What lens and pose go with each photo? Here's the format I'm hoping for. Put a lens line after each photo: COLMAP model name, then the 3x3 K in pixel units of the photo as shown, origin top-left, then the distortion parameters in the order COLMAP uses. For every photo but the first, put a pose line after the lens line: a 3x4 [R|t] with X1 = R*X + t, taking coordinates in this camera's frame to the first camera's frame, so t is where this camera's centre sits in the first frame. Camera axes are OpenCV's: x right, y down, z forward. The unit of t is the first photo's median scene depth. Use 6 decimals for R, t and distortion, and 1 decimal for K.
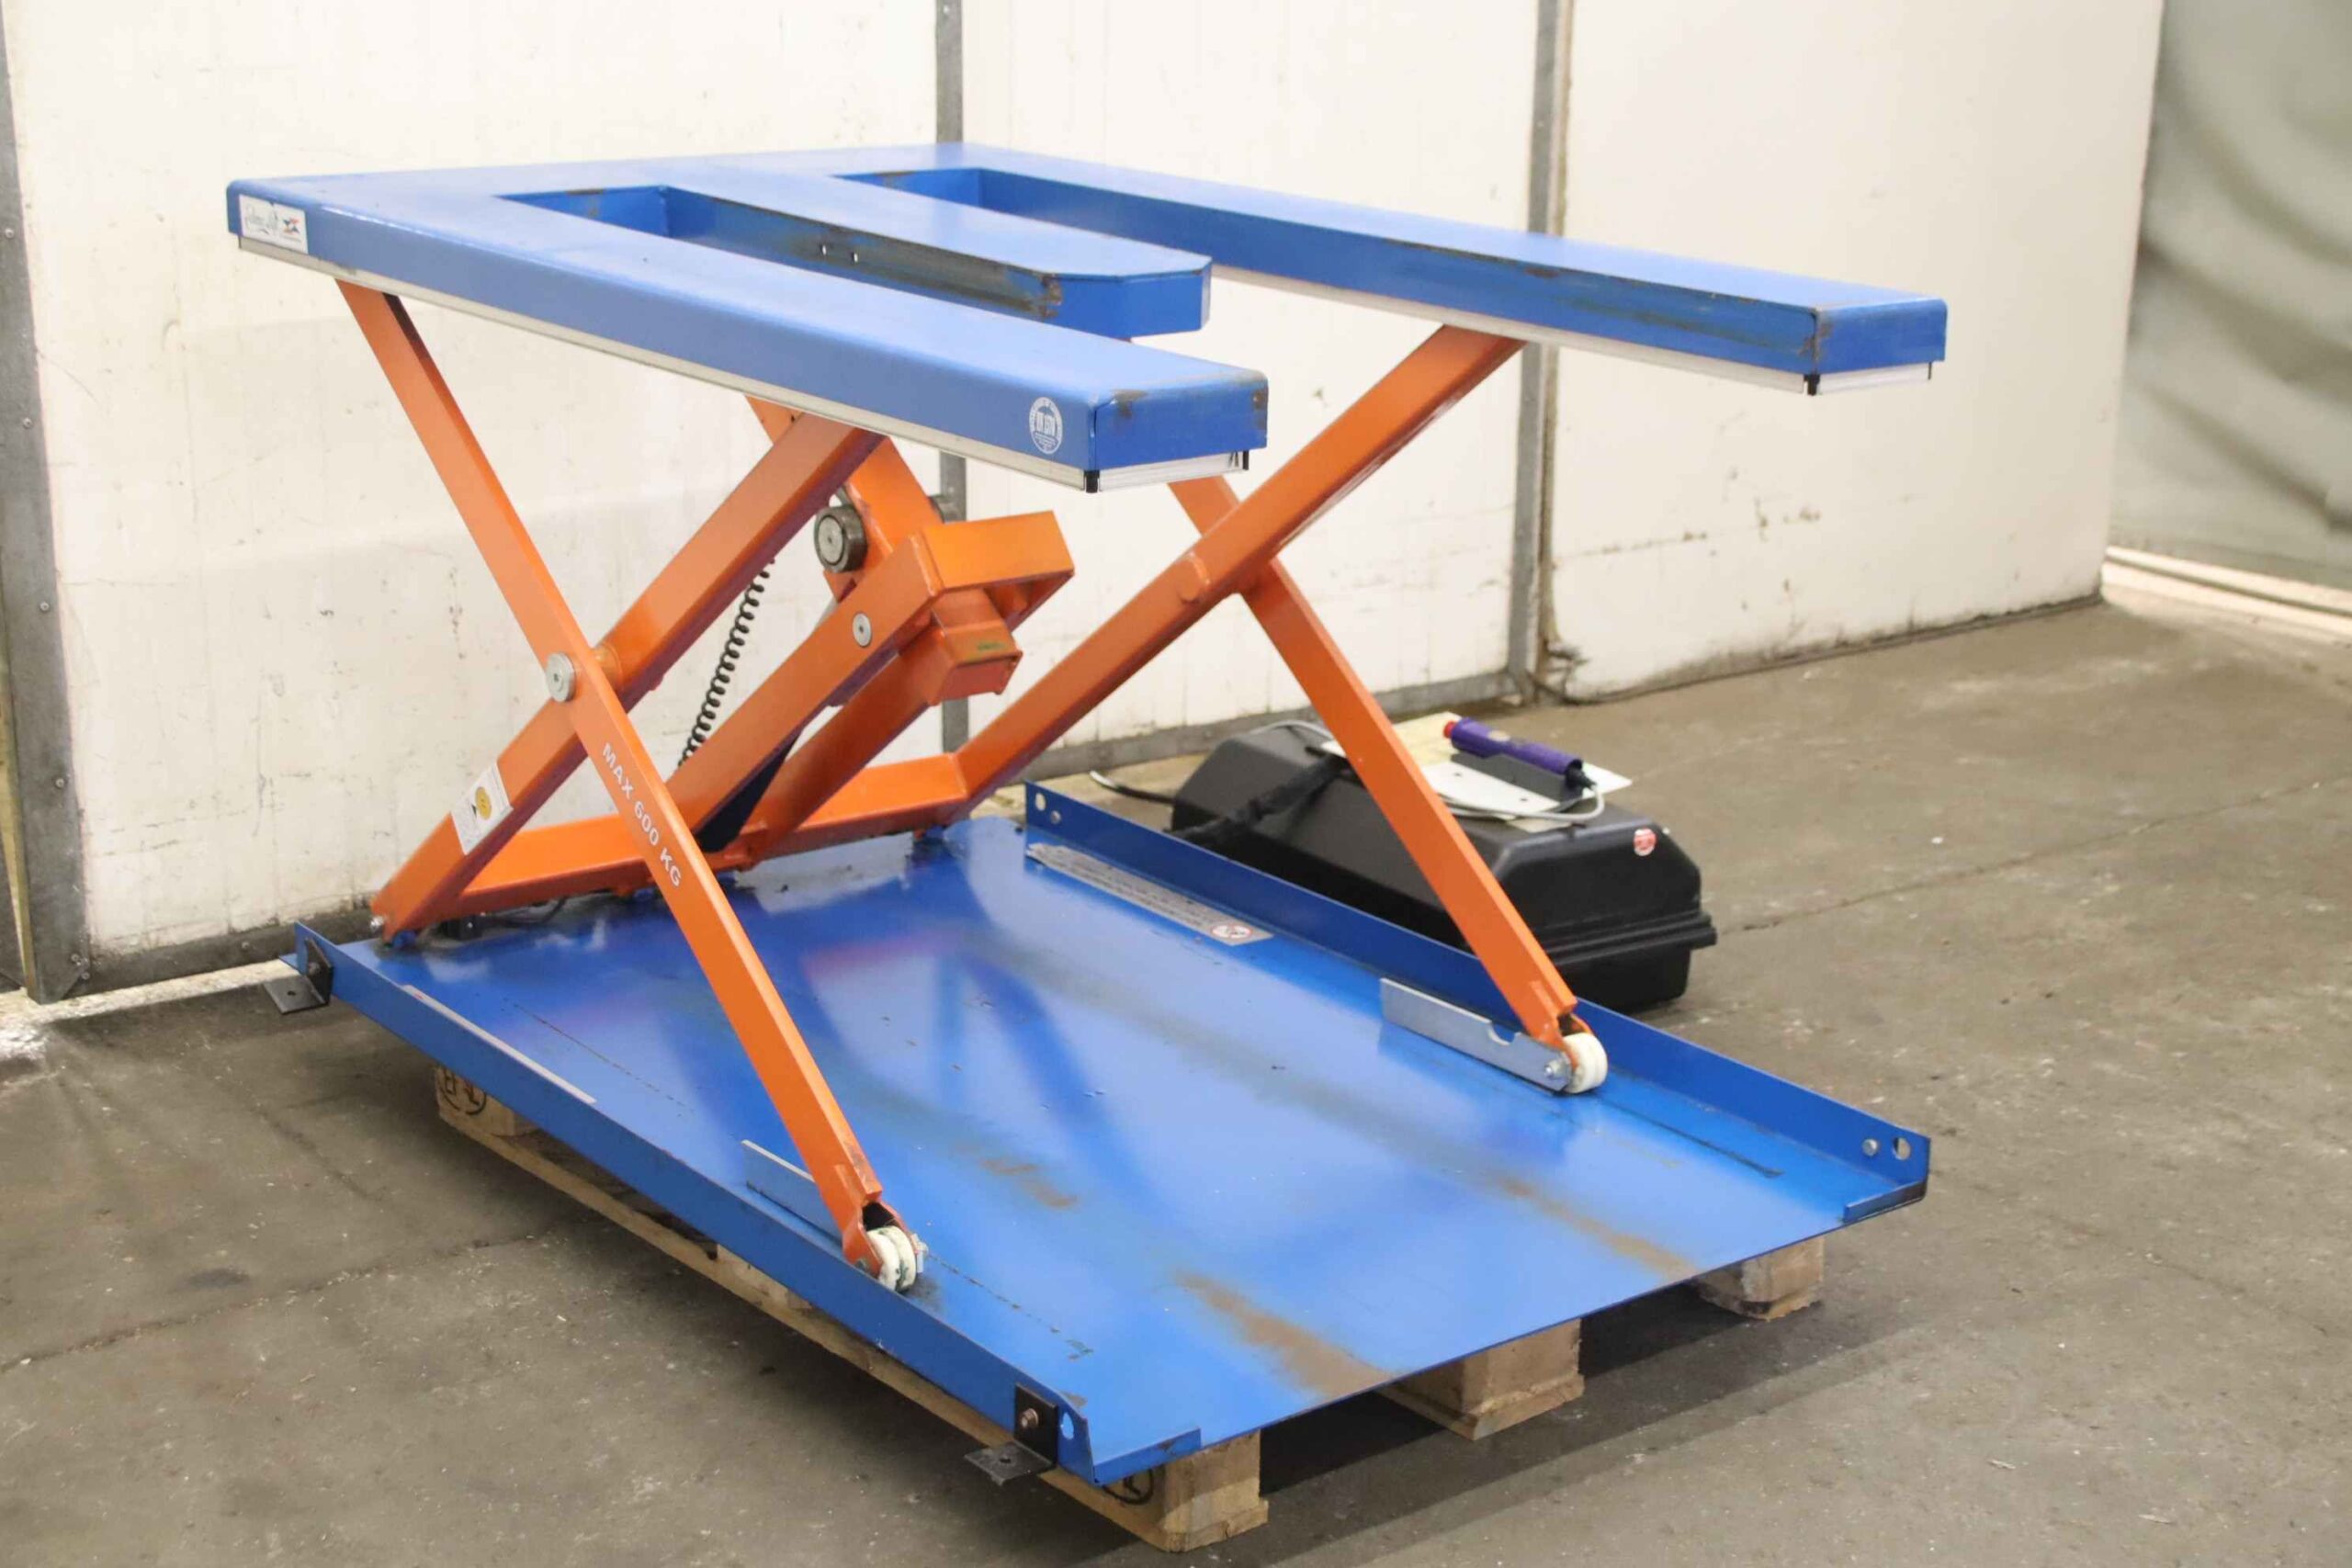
lens RADIAL K [[3453.1, 0, 1191.4], [0, 3453.1, 802.7], [0, 0, 1]] dist [0.076802, 0.000000]
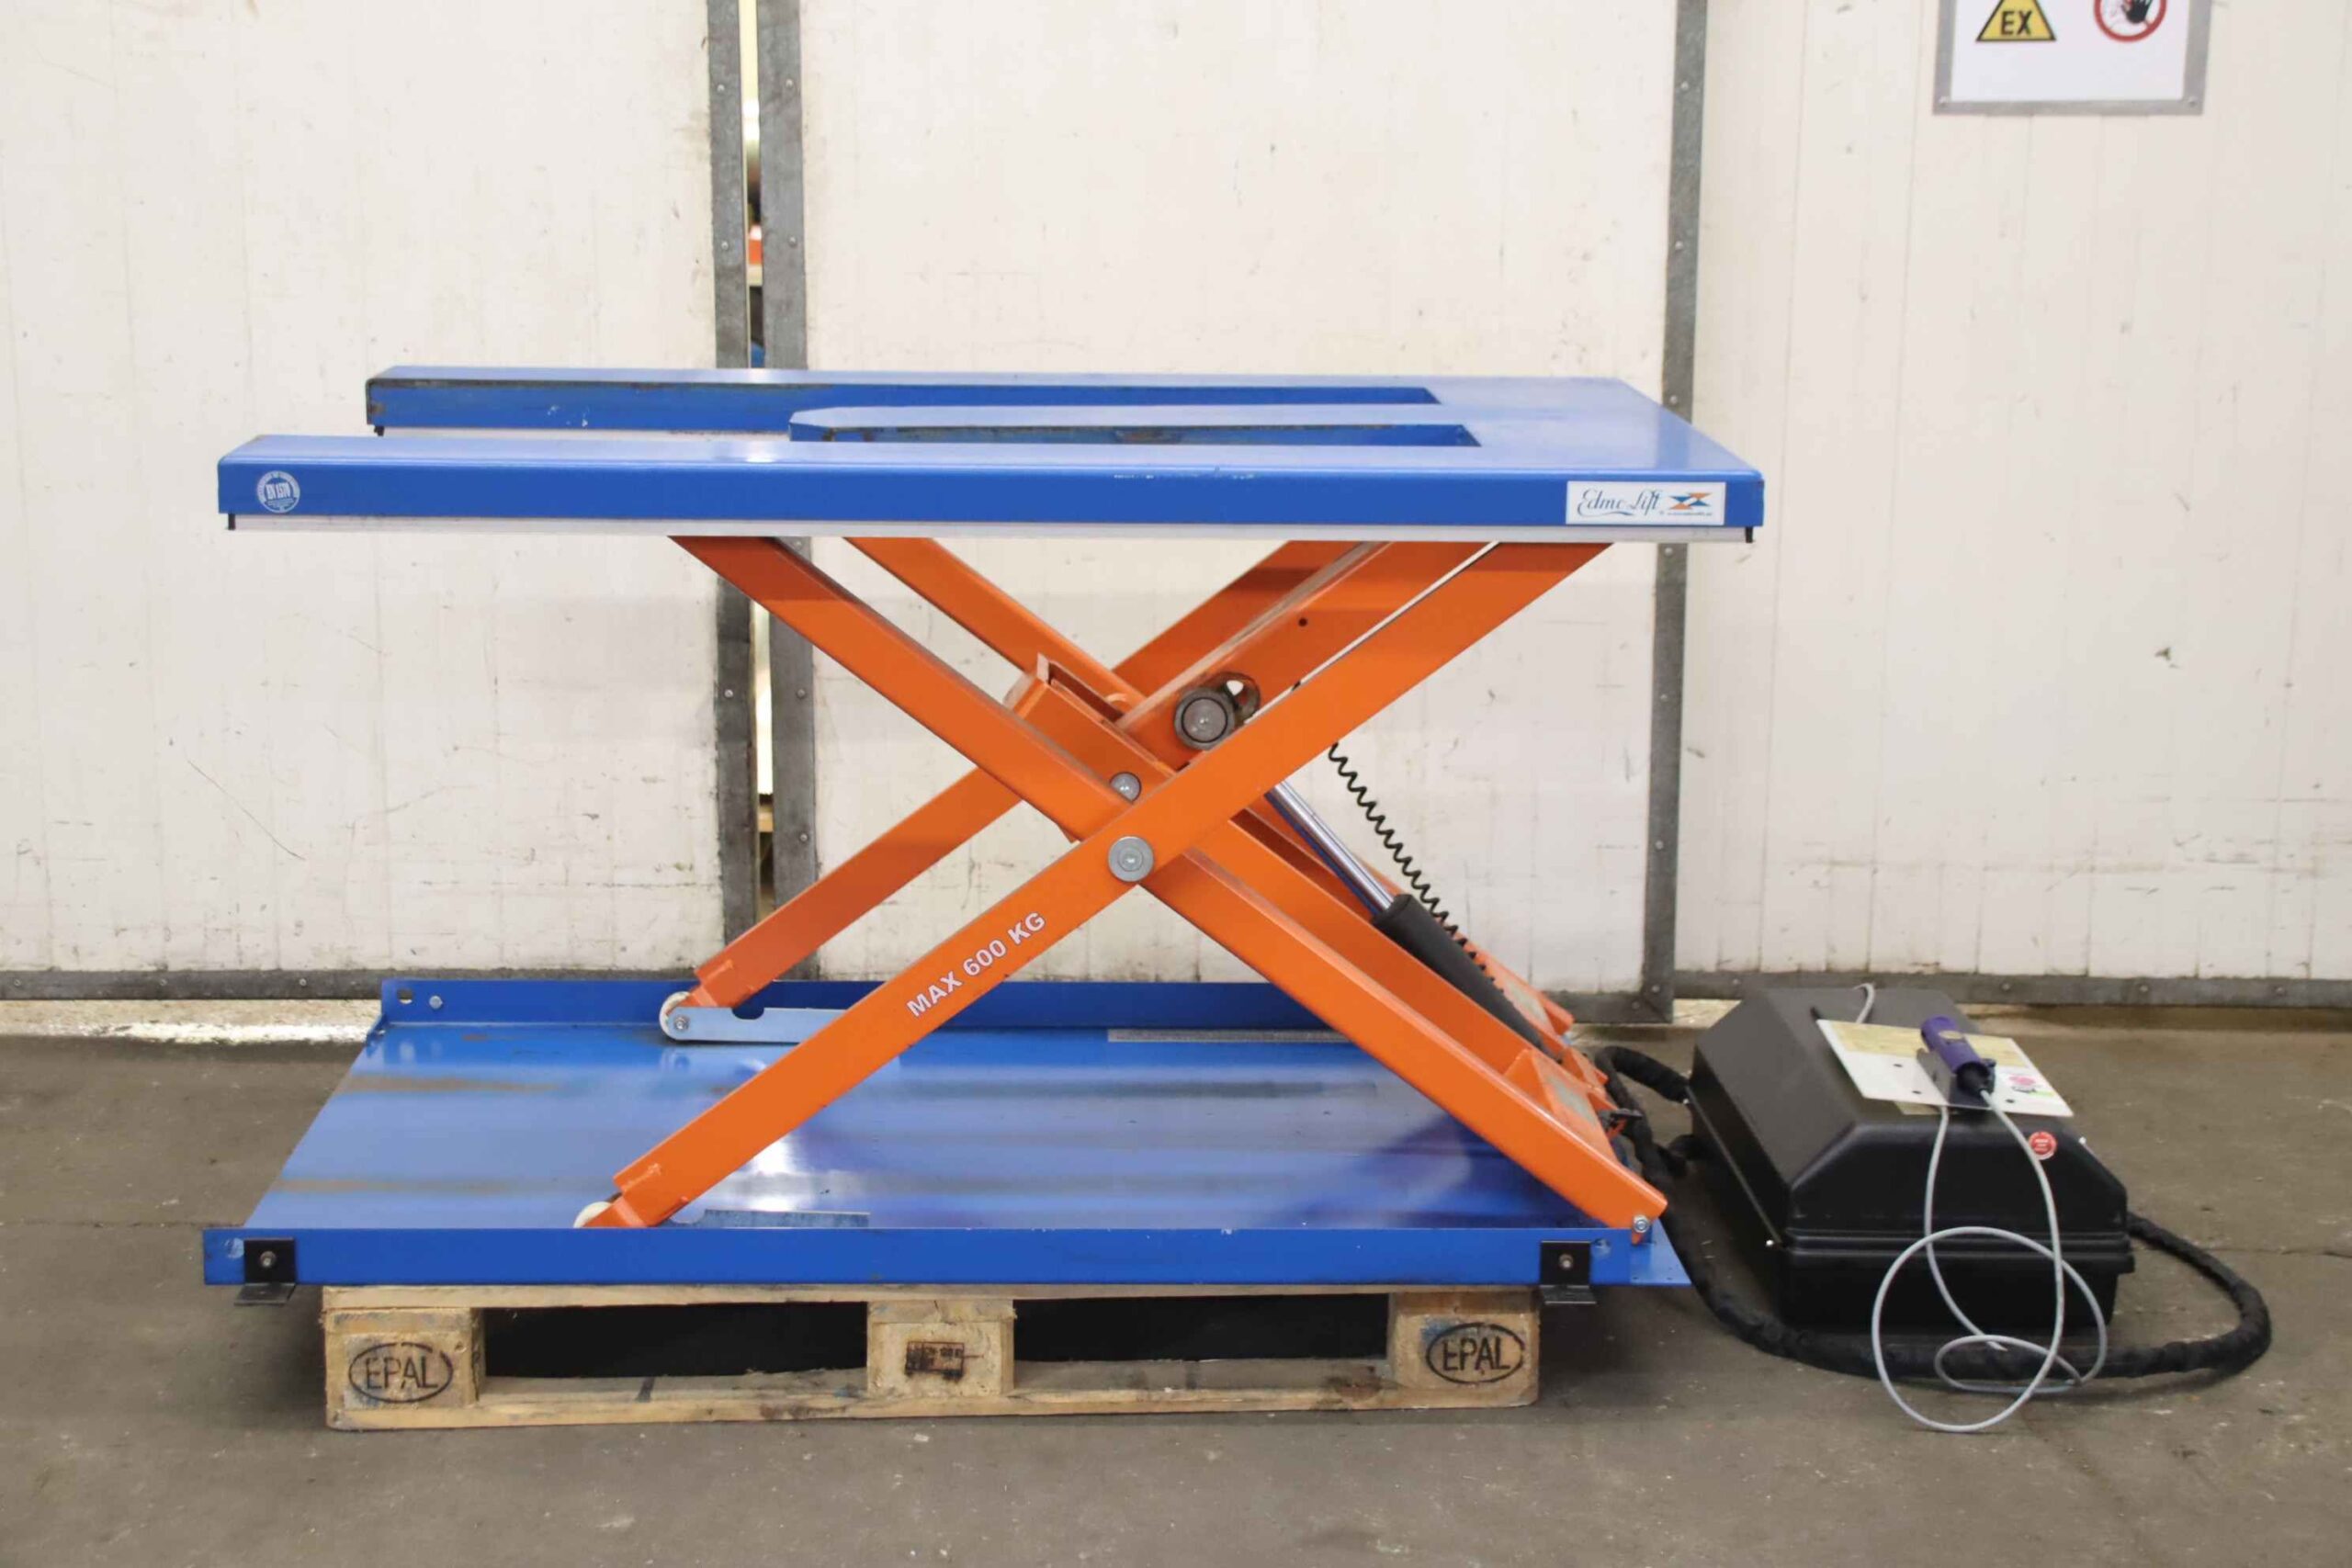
lens RADIAL K [[3640.9, 0, 1164.1], [0, 3640.9, 796.4], [0, 0, 1]] dist [0.092982, 0.000000]
pose [[0.796362, 0.116869, -0.593422, 0.624685], [-0.167024, 0.985494, -0.030060, -0.003041], [0.581301, 0.123055, 0.804330, 0.036860]]
